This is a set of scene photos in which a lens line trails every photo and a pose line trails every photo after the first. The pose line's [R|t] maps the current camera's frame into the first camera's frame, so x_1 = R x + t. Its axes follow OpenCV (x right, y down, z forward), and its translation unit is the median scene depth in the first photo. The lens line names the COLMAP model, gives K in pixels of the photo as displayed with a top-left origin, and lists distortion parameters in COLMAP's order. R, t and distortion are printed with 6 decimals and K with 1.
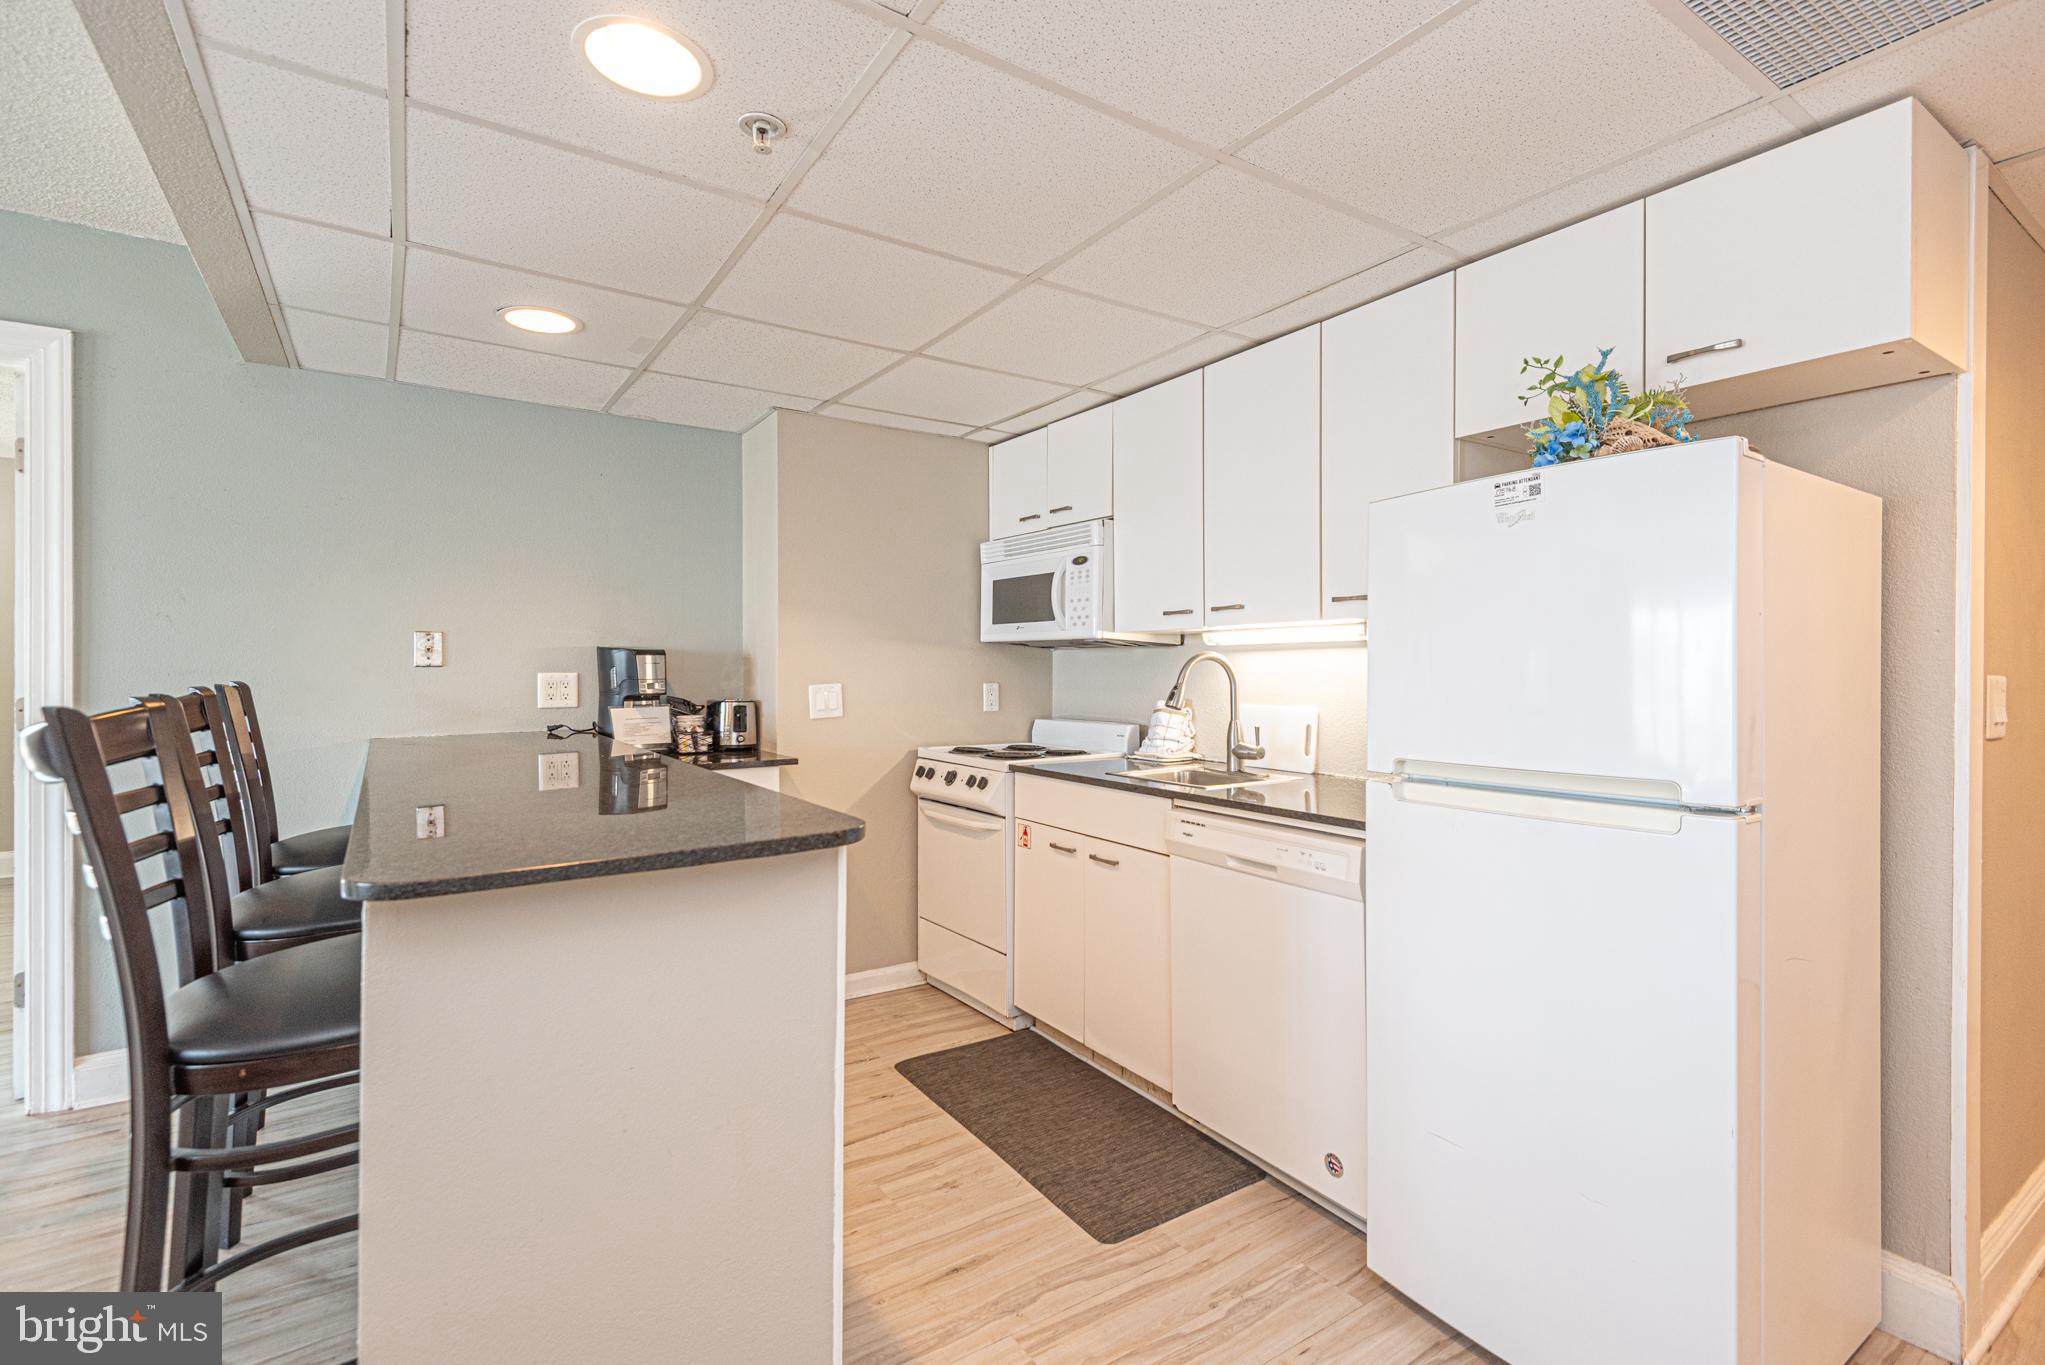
lens RADIAL K [[936.3, 0, 1016.2], [0, 936.3, 668.3], [0, 0, 1]] dist [0.000132, 0.000087]
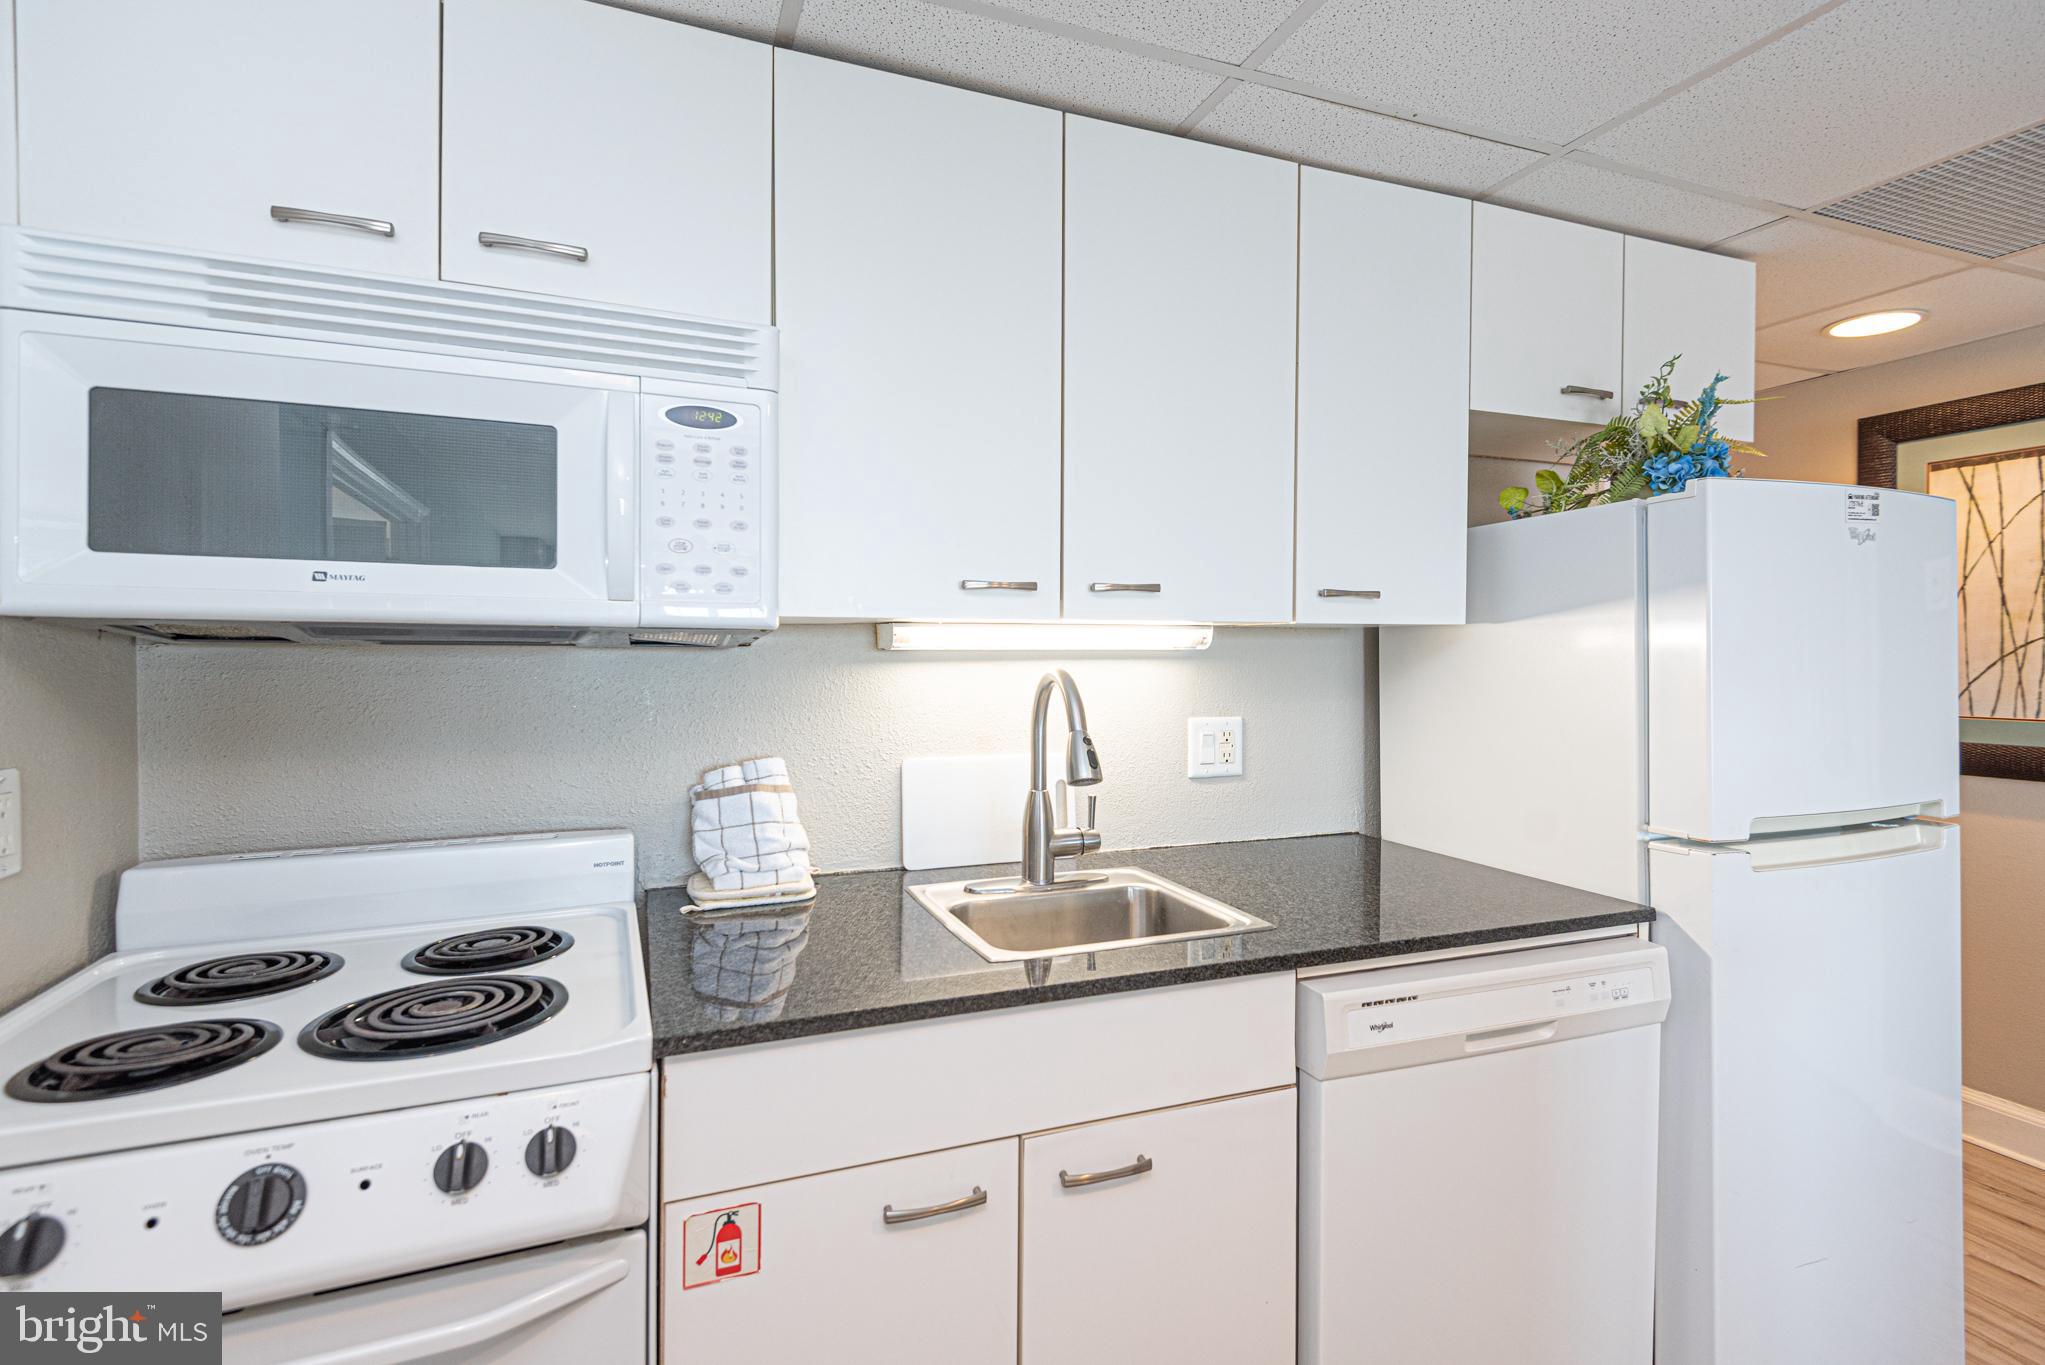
lens RADIAL K [[974.4, 0, 1029.3], [0, 974.4, 660.9], [0, 0, 1]] dist [0.015204, 0.000059]
pose [[0.198729, 0.004647, 0.980044, -0.288094], [0.000466, 0.999988, -0.004836, -0.016740], [-0.980054, 0.001417, 0.198724, 0.803707]]
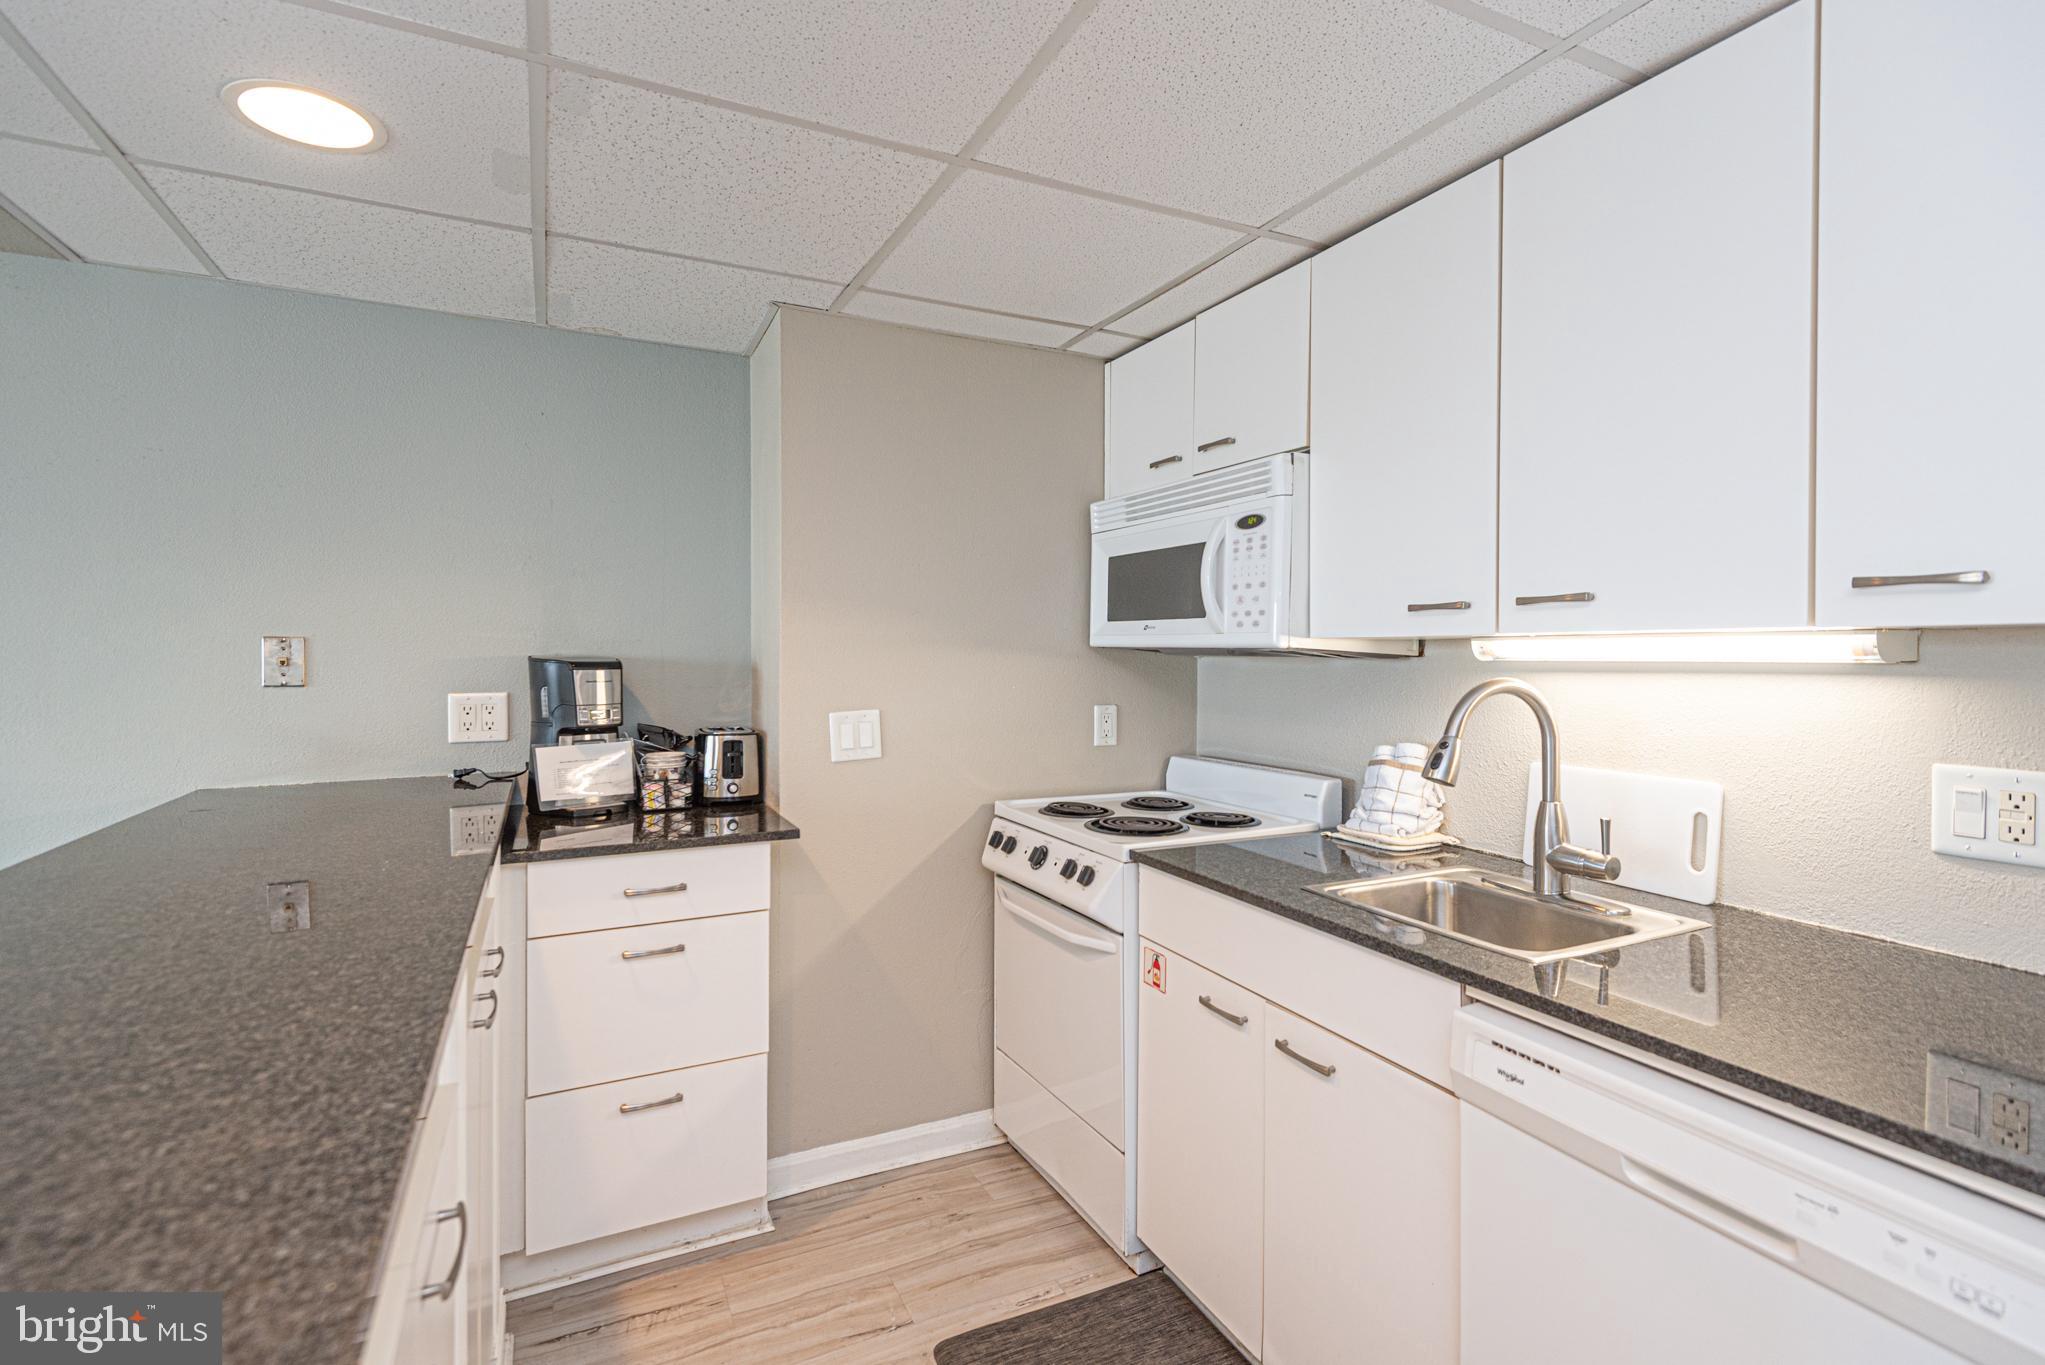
lens RADIAL K [[972.8, 0, 905.0], [0, 972.8, 637.4], [0, 0, 1]] dist [0.017851, -0.009205]
pose [[0.970978, 0.006334, -0.239084, 0.001164], [-0.010517, 0.999813, -0.016226, -0.025964], [0.238936, 0.018270, 0.970863, 0.323332]]
